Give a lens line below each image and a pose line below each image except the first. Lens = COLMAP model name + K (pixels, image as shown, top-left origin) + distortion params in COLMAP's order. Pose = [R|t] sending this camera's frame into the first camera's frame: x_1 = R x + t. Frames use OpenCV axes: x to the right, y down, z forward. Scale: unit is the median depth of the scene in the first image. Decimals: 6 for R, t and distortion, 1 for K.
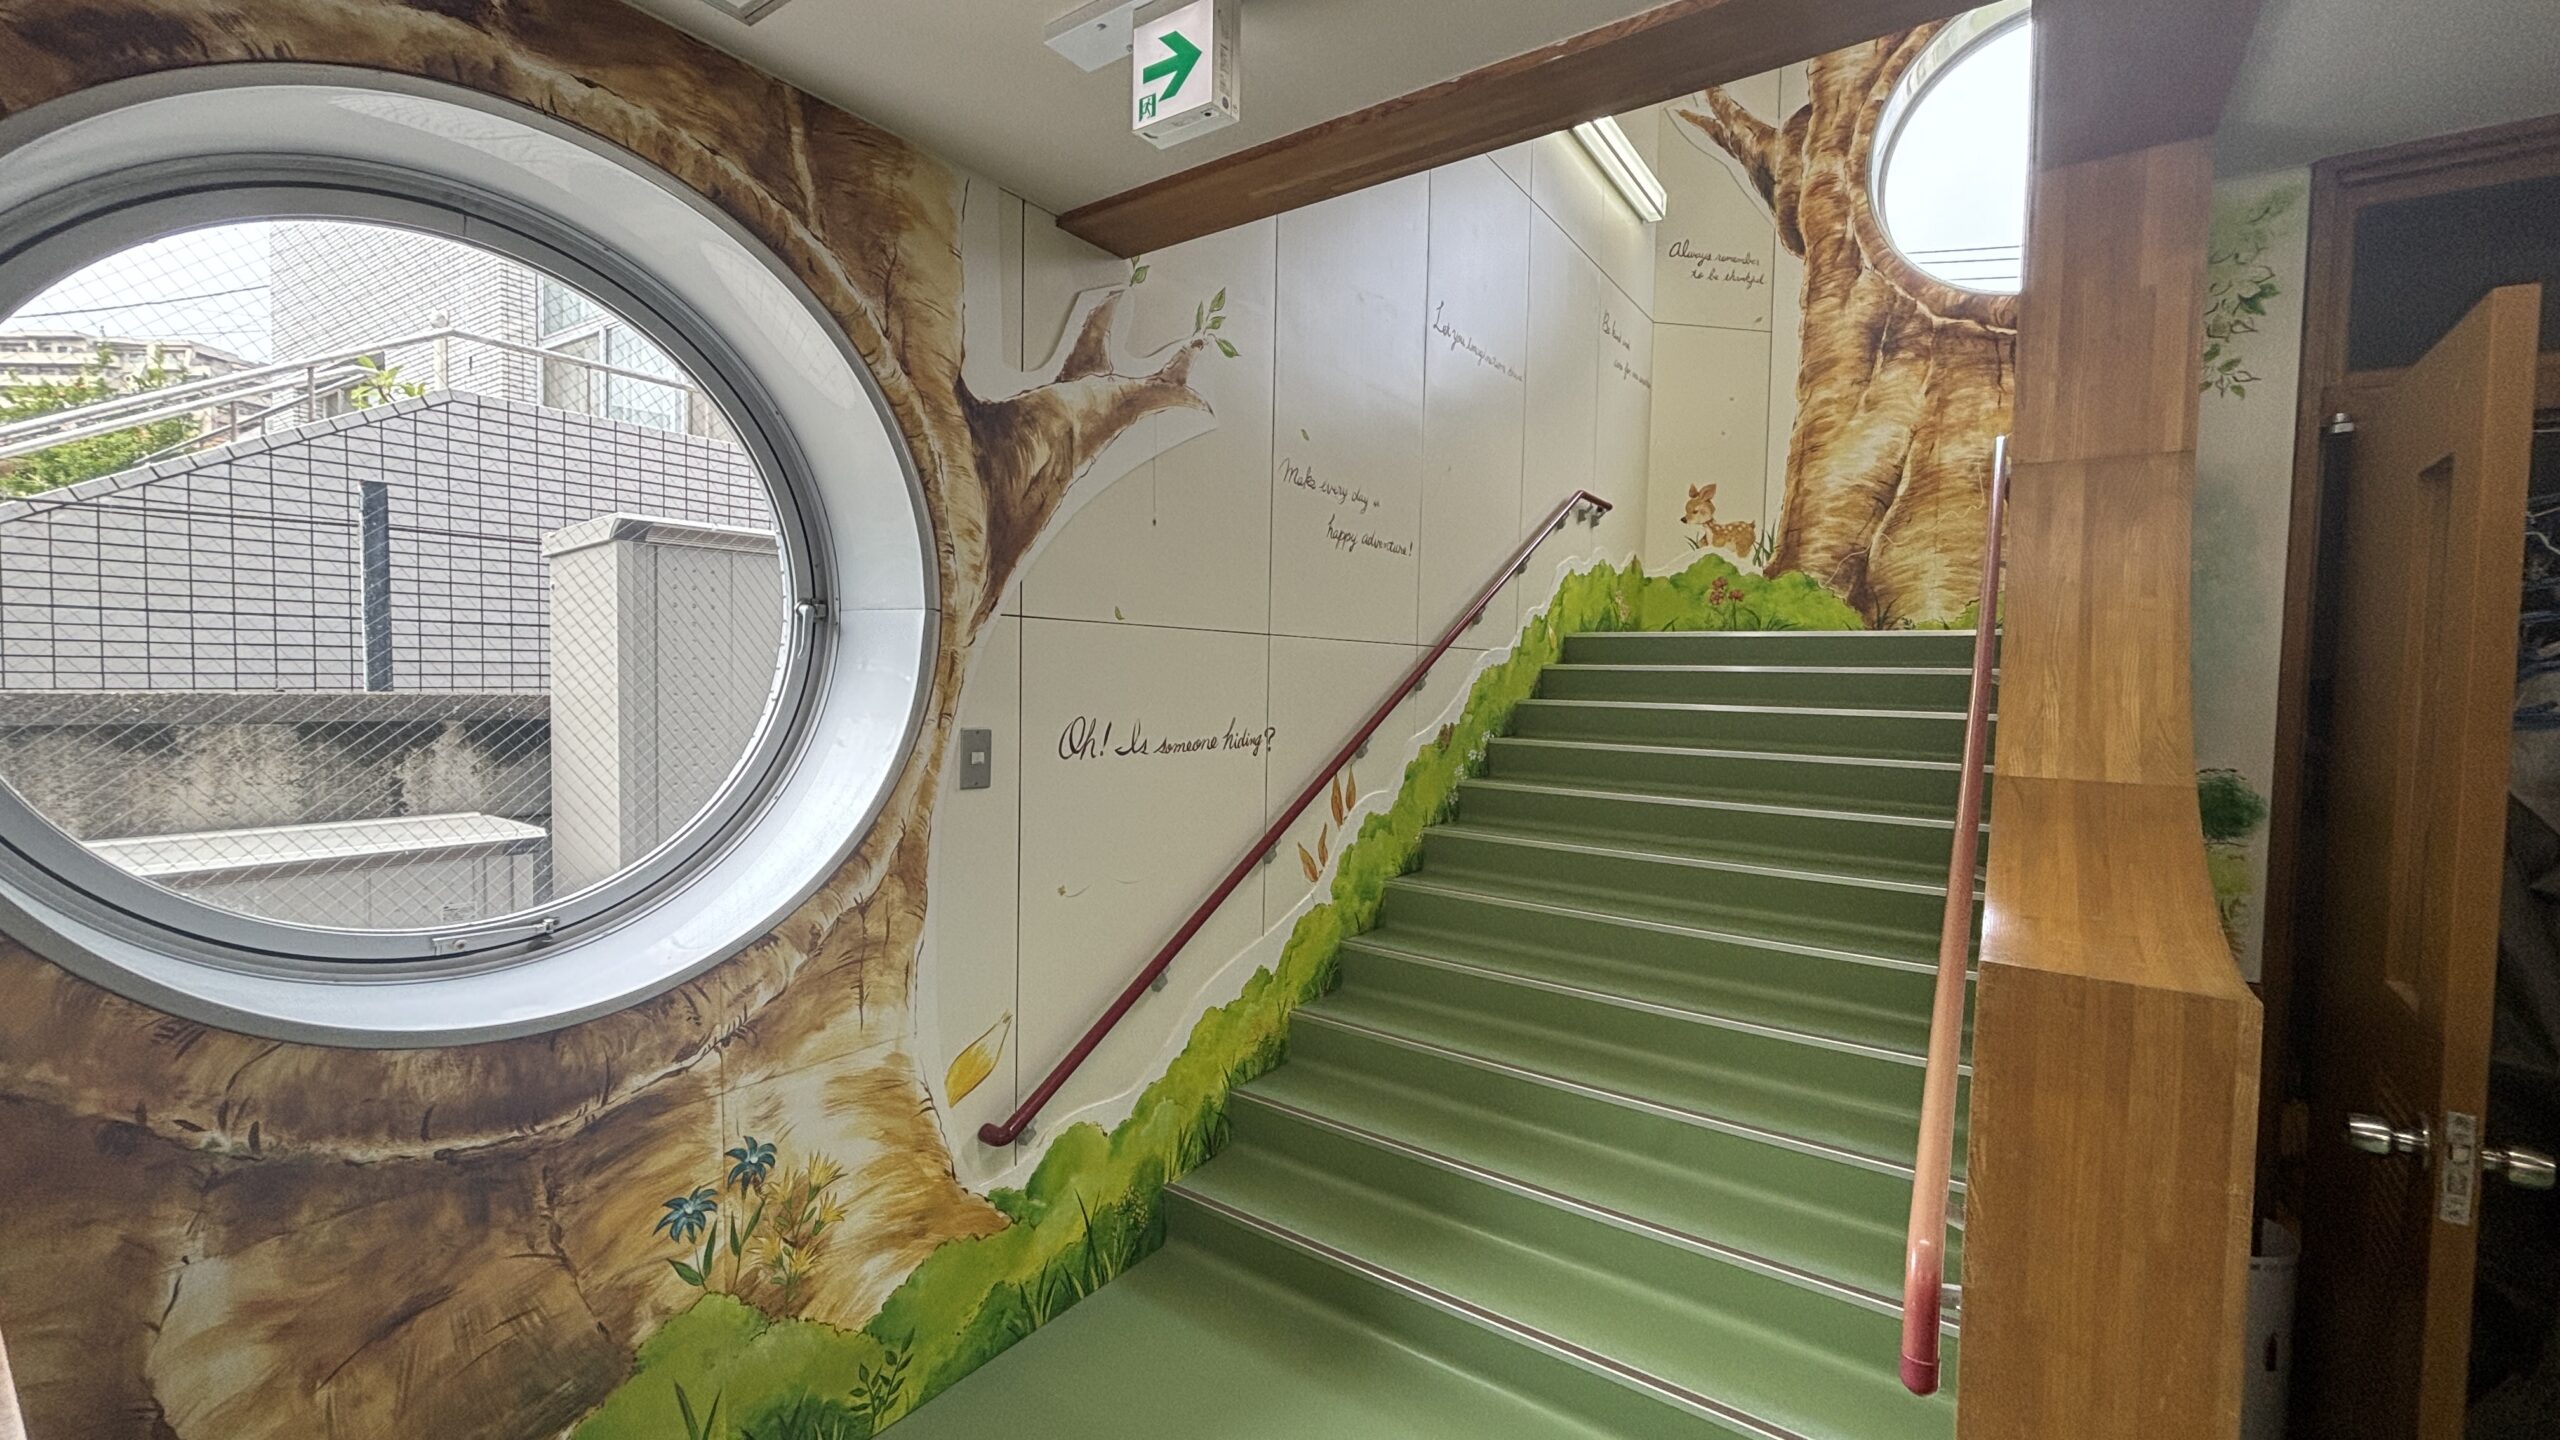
lens RADIAL K [[1029.2, 0, 1286.1], [0, 1029.2, 710.4], [0, 0, 1]] dist [-0.004373, -0.000406]
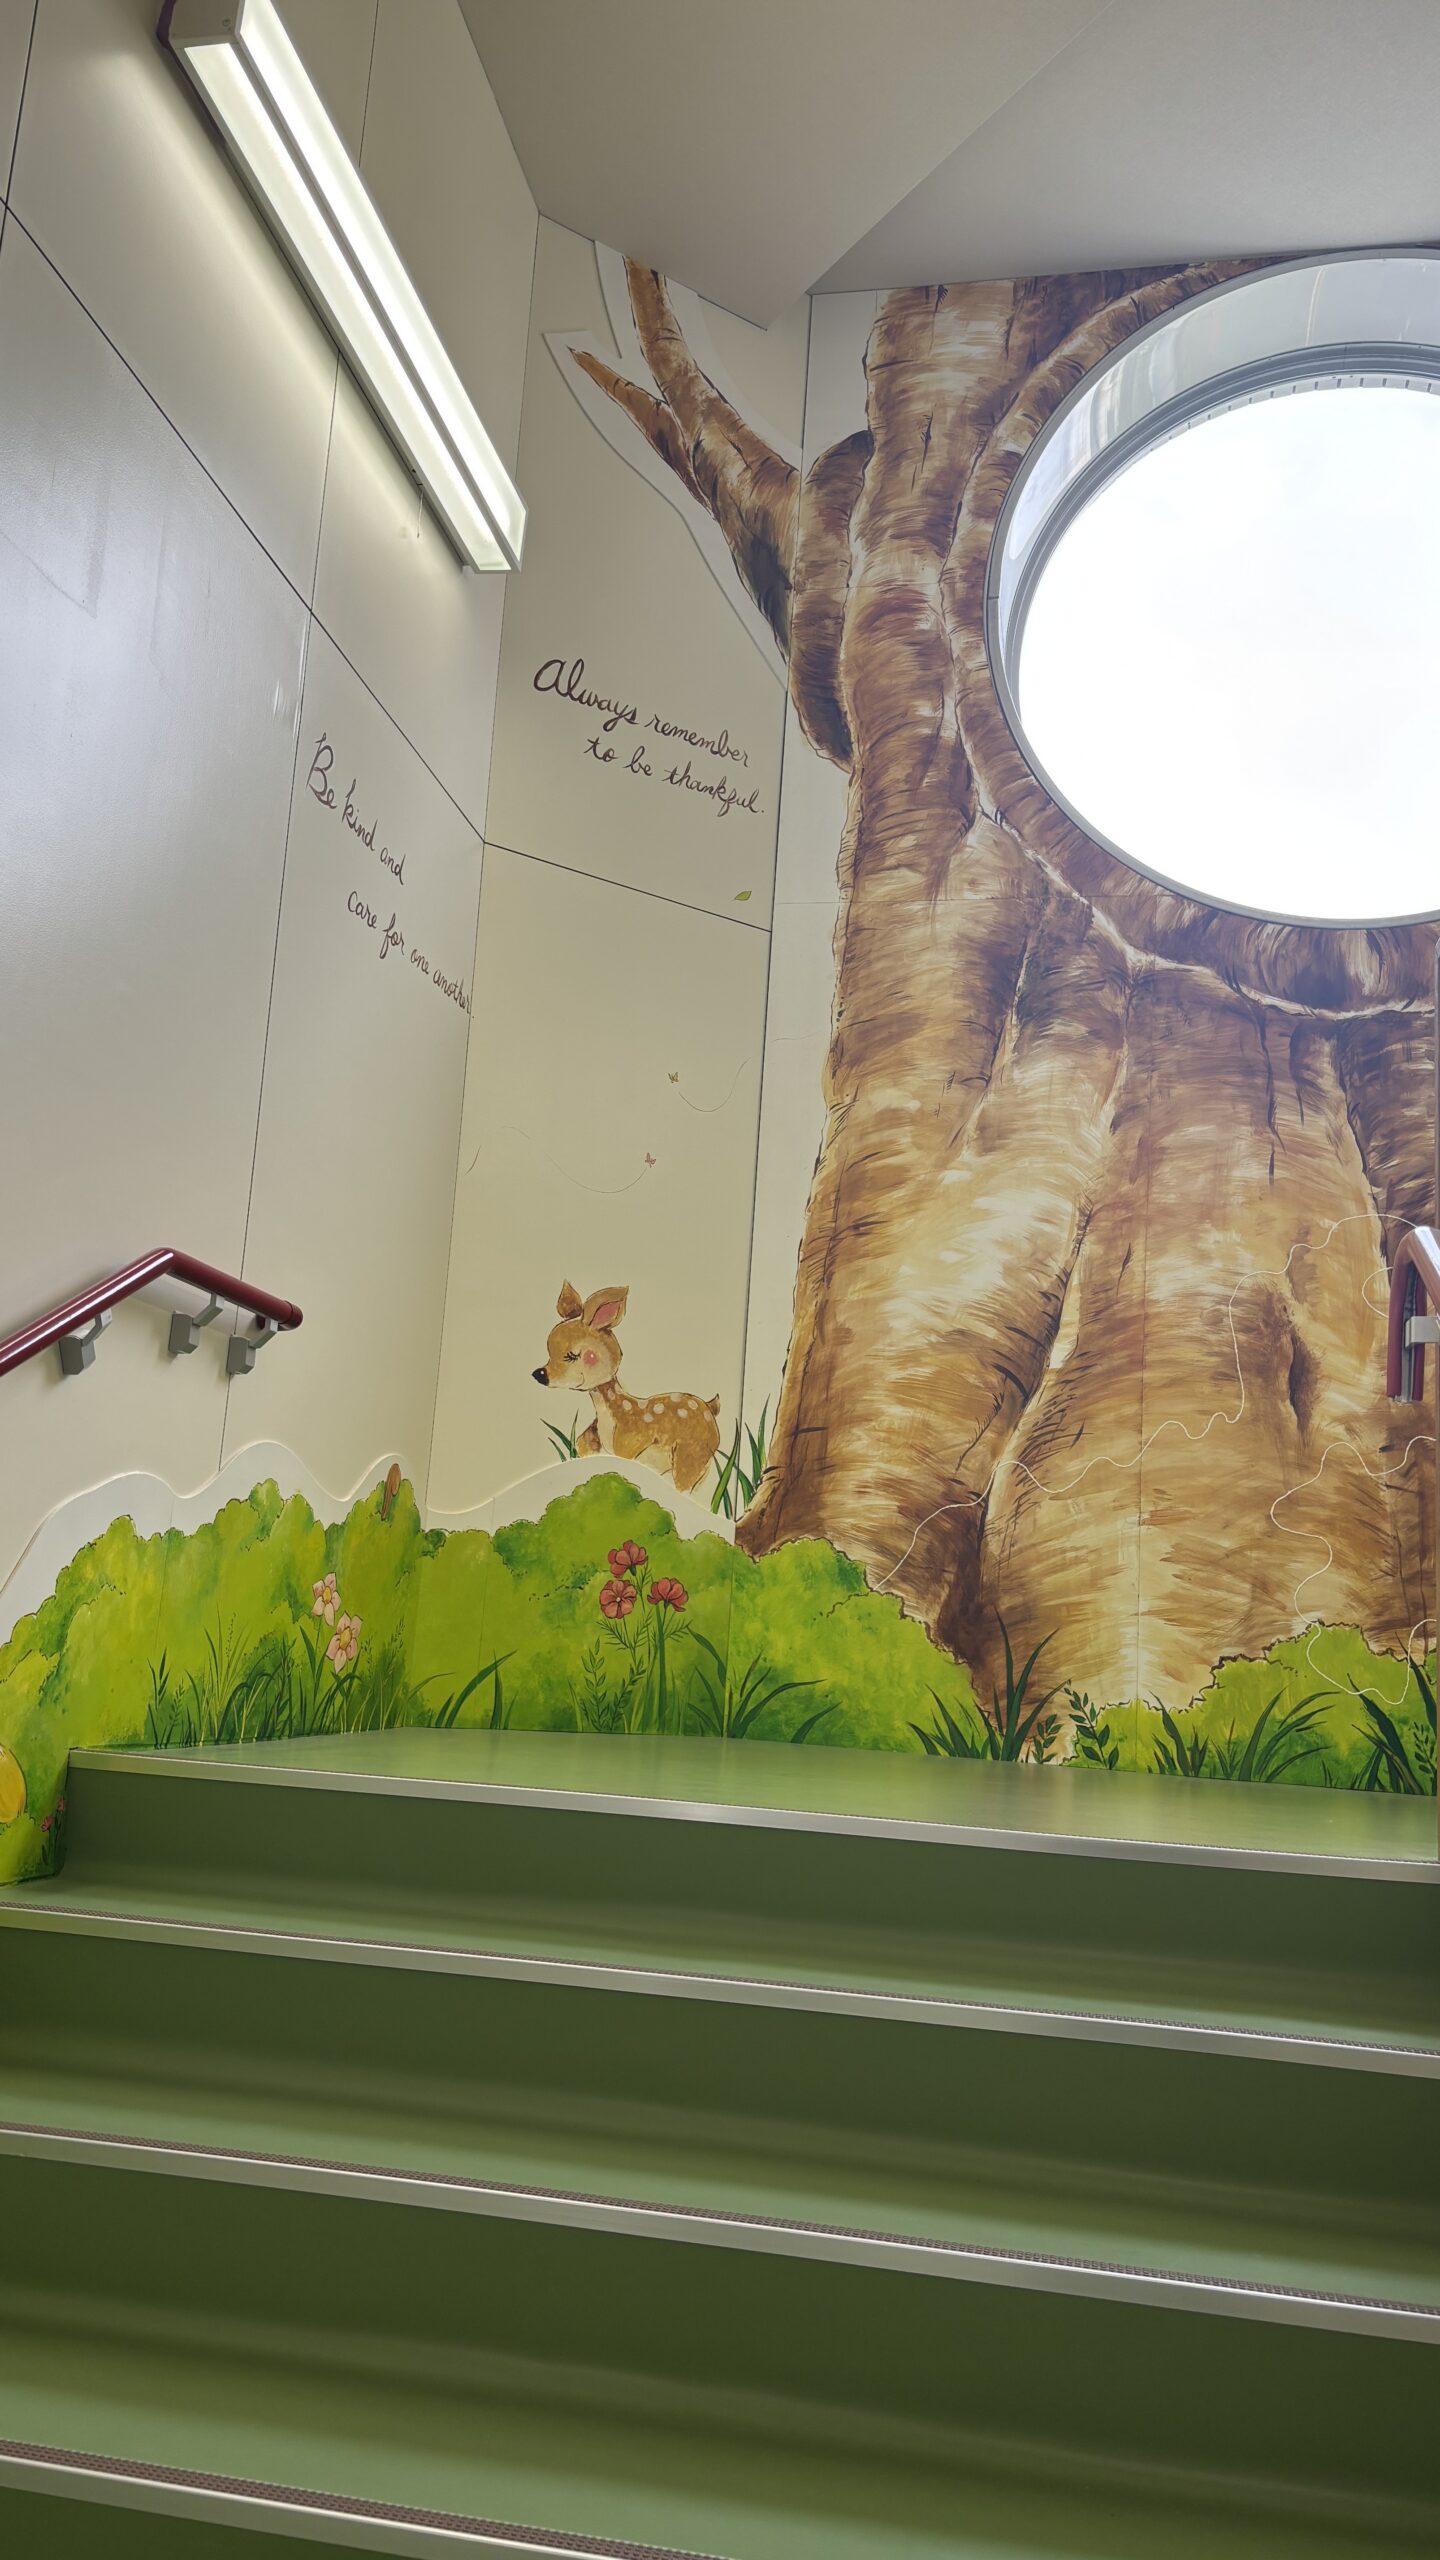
lens RADIAL K [[1903.4, 0, 716.2], [0, 1903.4, 1280.0], [0, 0, 1]] dist [0.012948, 0.000972]
pose [[0.910669, 0.114509, 0.396951, 0.182333], [-0.030178, 0.976692, -0.212514, -0.081619], [-0.412033, 0.181551, 0.892899, 0.388991]]
